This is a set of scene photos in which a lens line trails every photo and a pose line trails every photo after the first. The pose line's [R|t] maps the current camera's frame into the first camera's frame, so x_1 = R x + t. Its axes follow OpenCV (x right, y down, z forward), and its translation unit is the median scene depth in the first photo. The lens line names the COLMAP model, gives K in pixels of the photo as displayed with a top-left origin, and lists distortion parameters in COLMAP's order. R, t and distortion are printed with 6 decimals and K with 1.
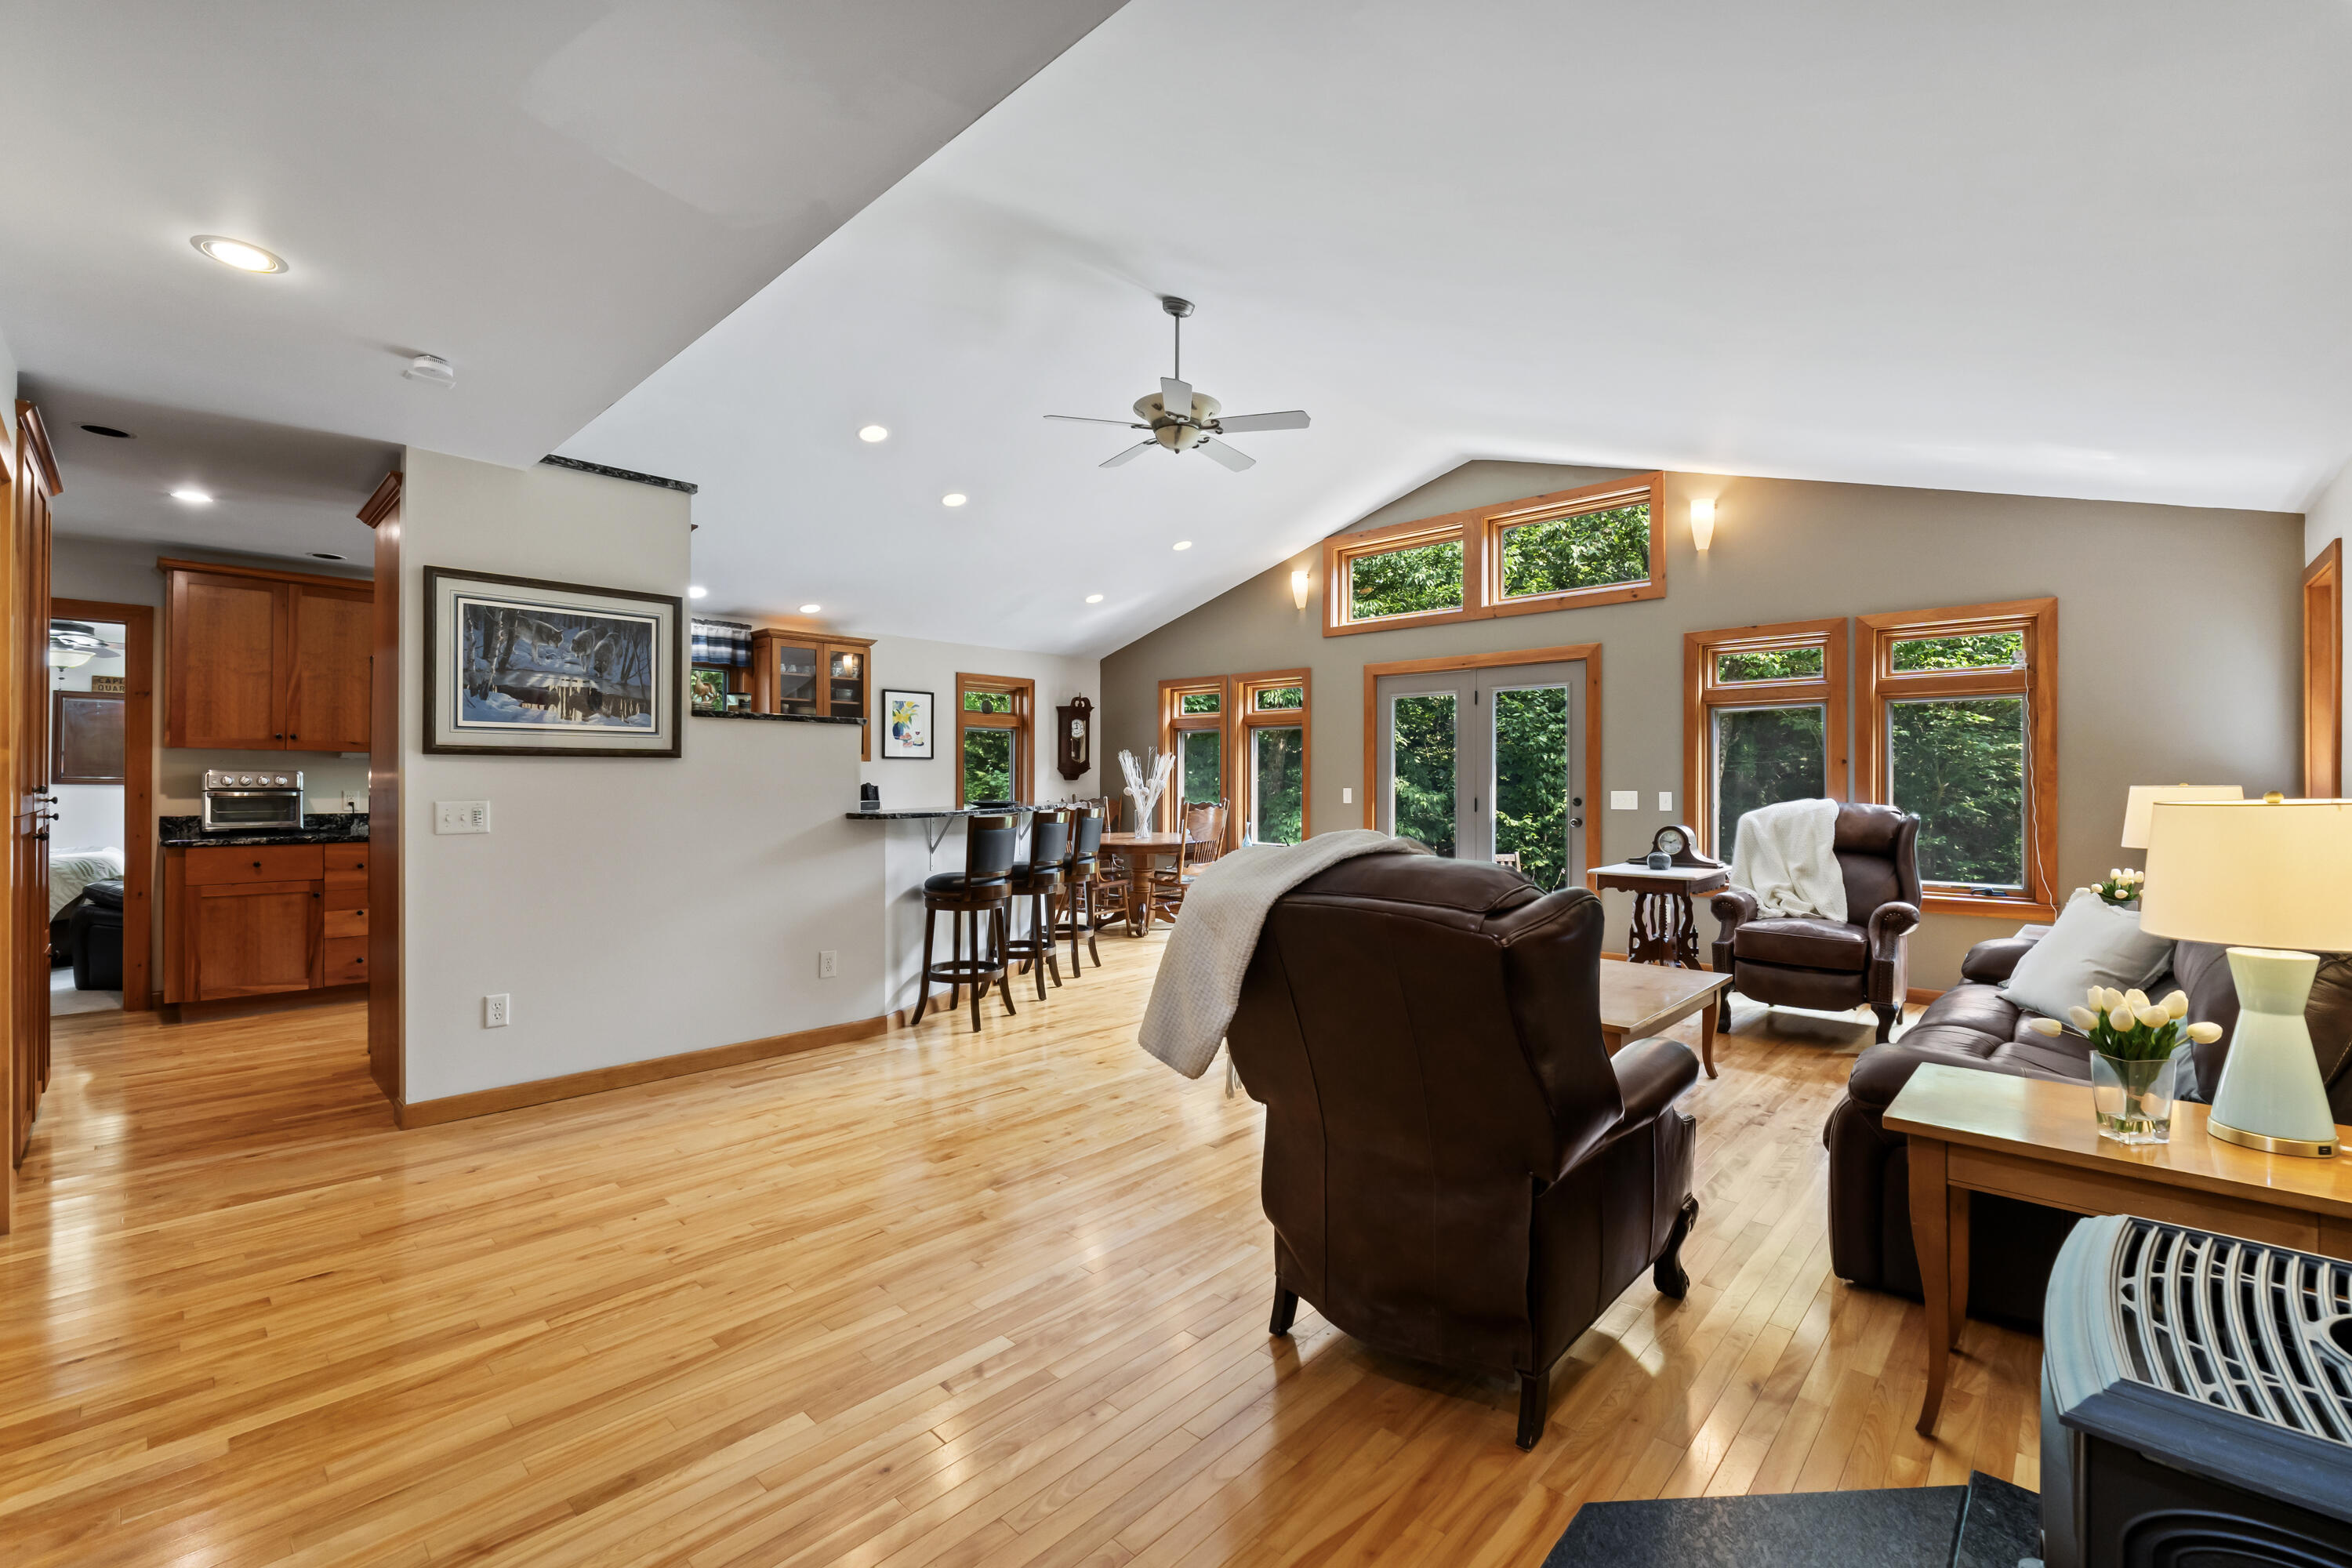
lens RADIAL K [[992.6, 0, 1169.0], [0, 992.6, 785.9], [0, 0, 1]] dist [-0.010651, 0.000532]
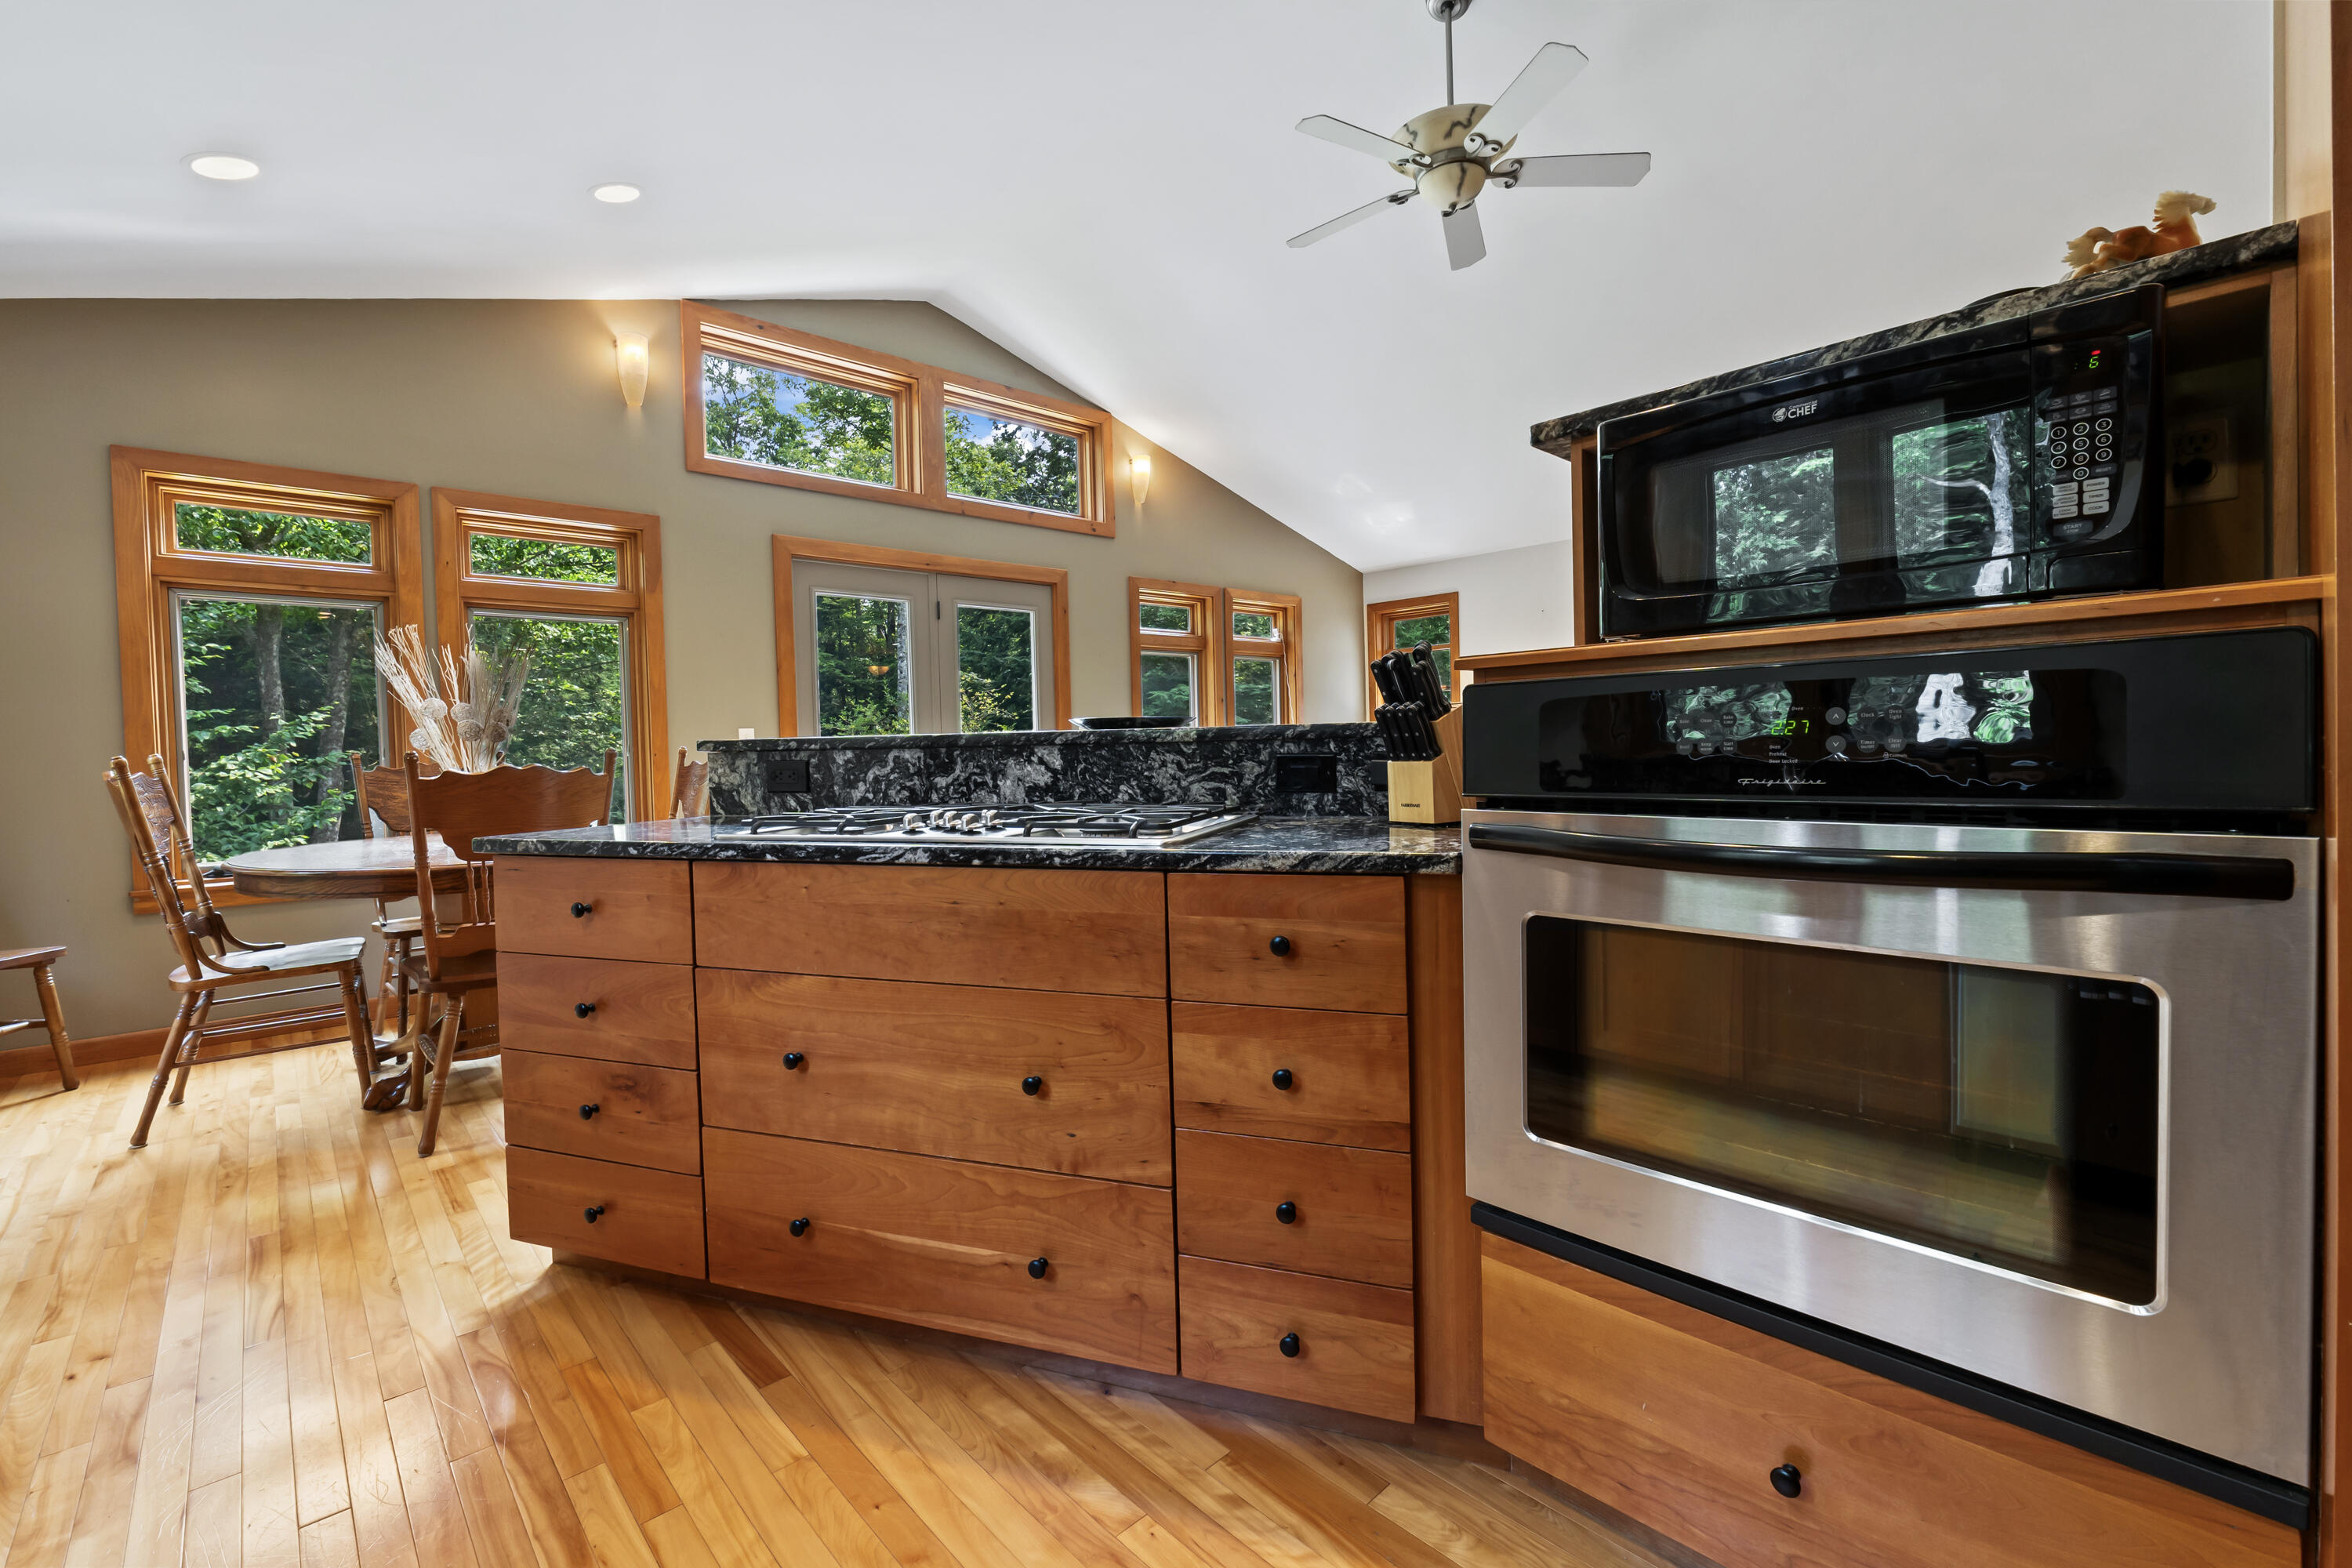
lens RADIAL K [[992.6, 0, 1189.0], [0, 992.6, 779.9], [0, 0, 1]] dist [-0.010651, 0.000532]
pose [[0.044992, -0.041031, 0.998144, -0.630116], [0.030634, 0.998743, 0.039674, 0.027248], [-0.998518, 0.028792, 0.046193, 1.029998]]
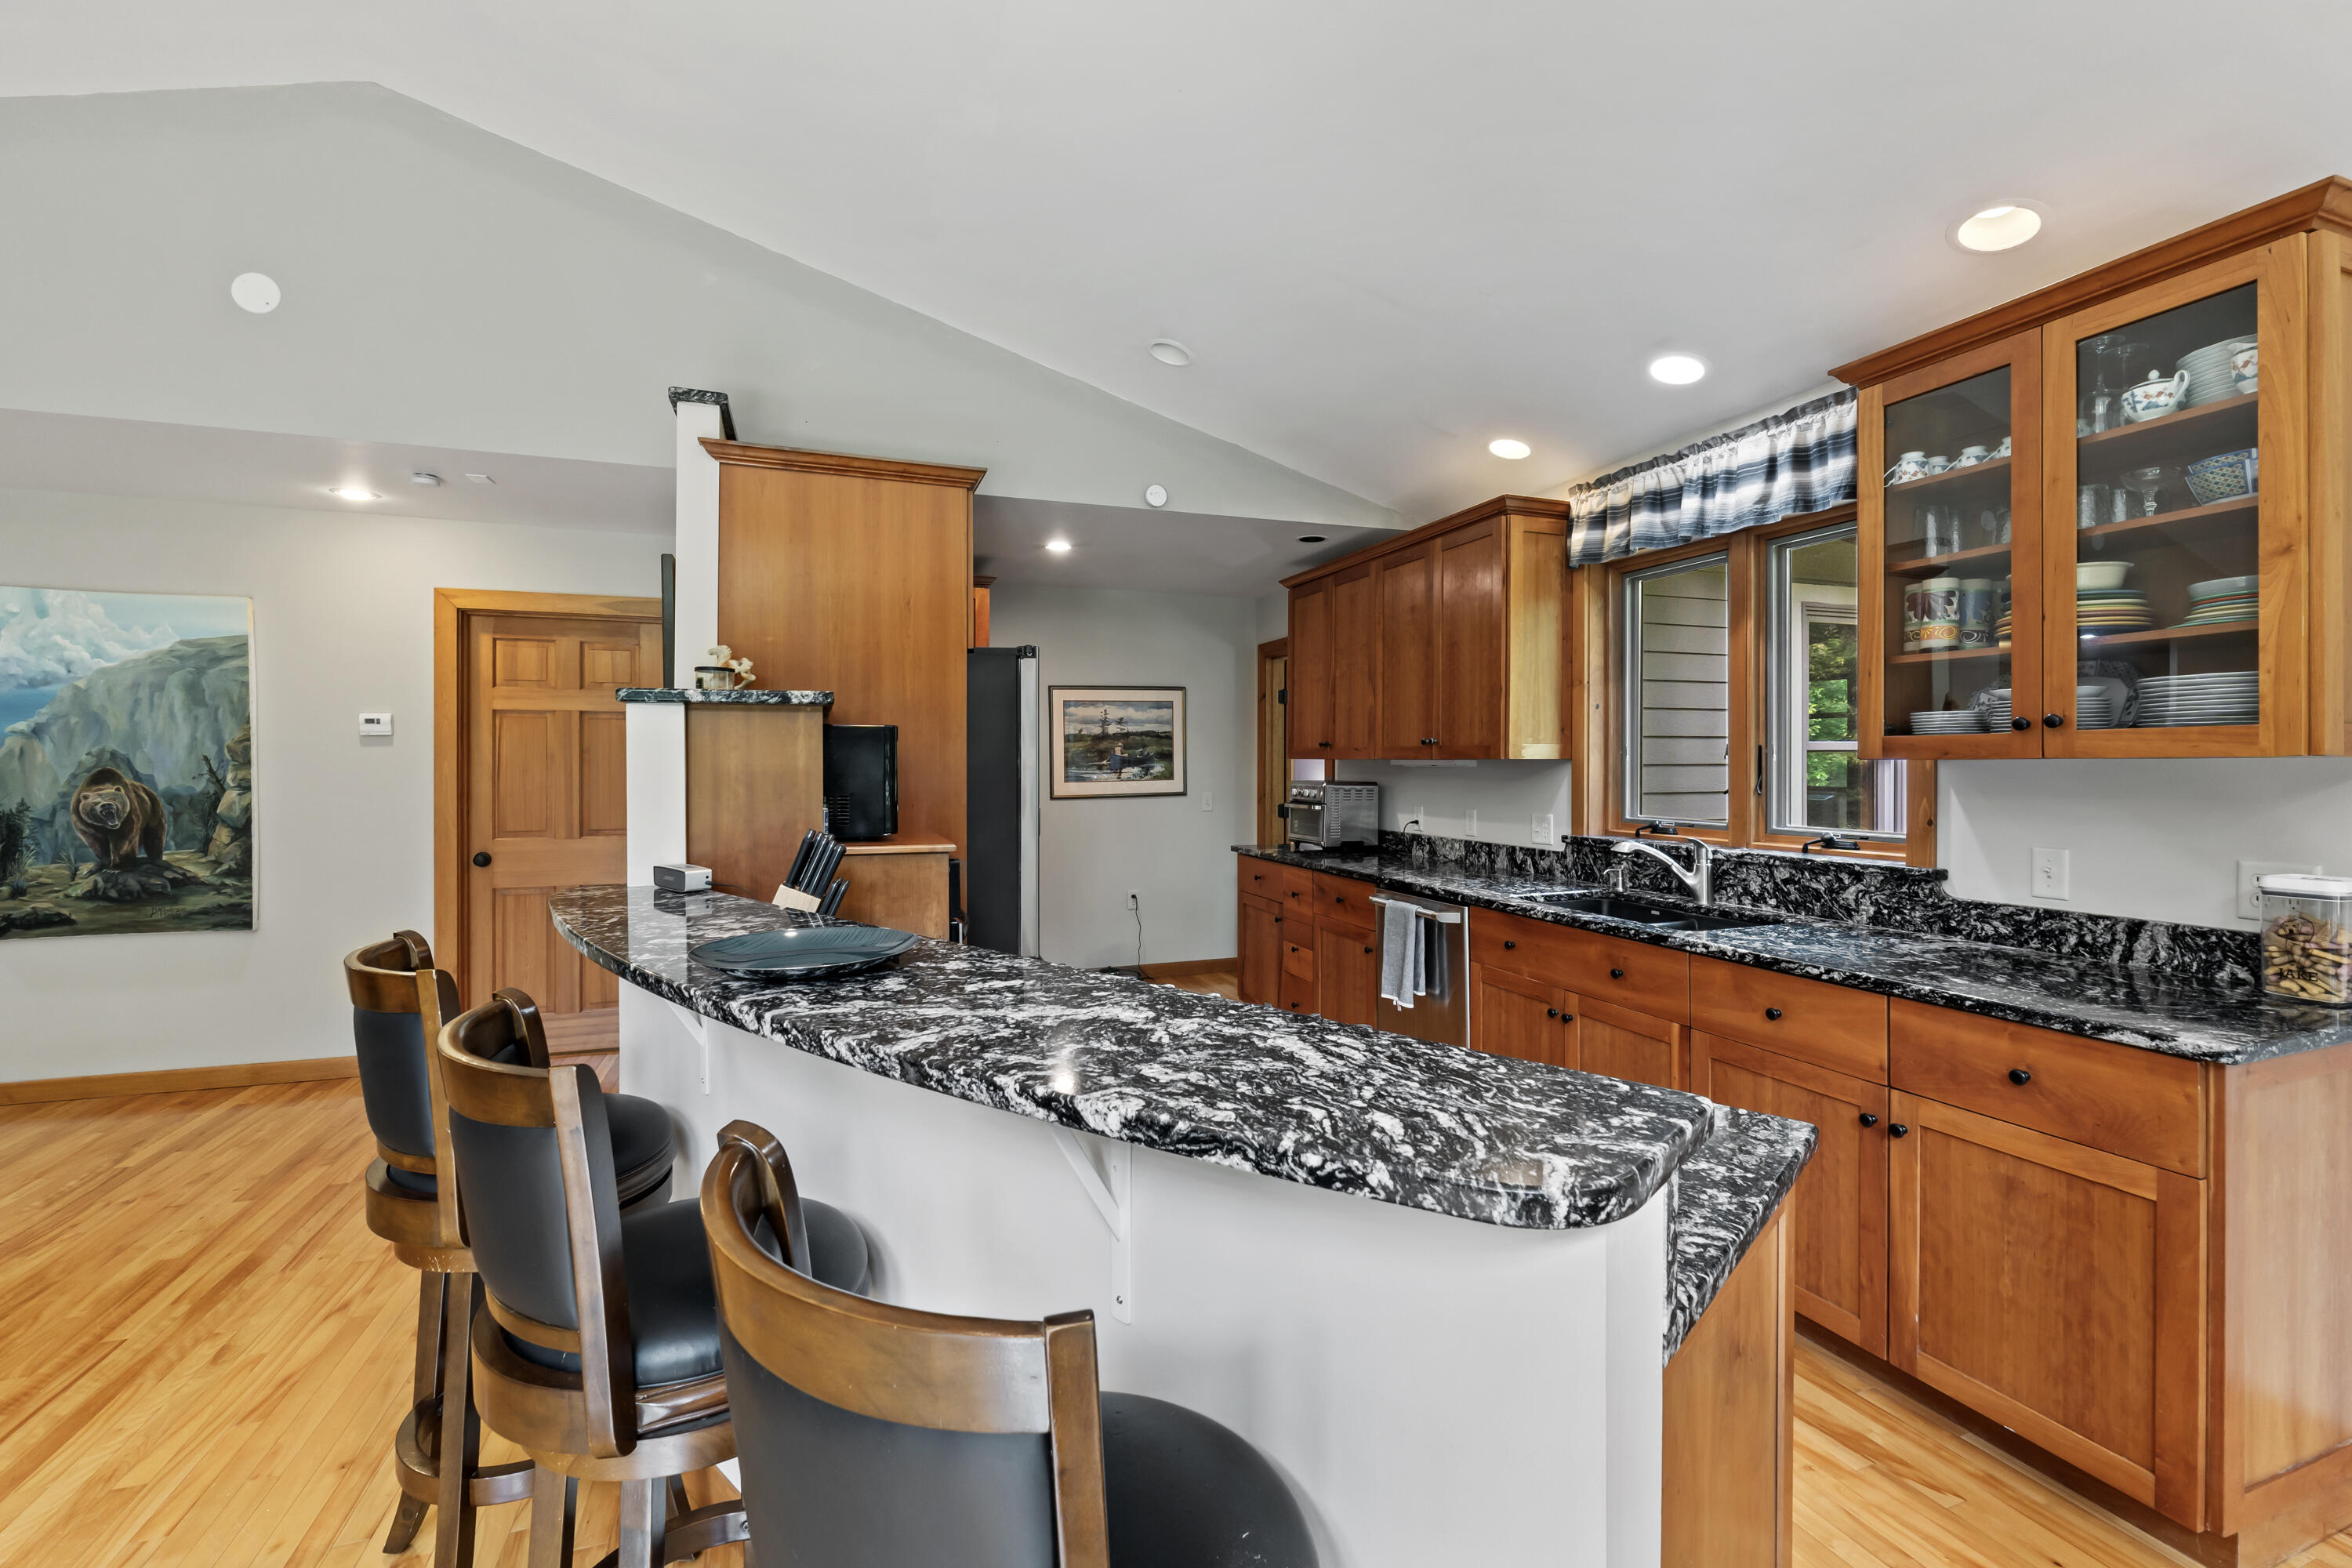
lens RADIAL K [[992.6, 0, 1175.3], [0, 992.6, 765.1], [0, 0, 1]] dist [-0.010651, 0.000532]
pose [[-0.440895, -0.004059, -0.897550, -0.002814], [-0.009841, 0.999952, 0.000312, -0.029542], [0.897505, 0.008970, -0.440913, 1.273732]]
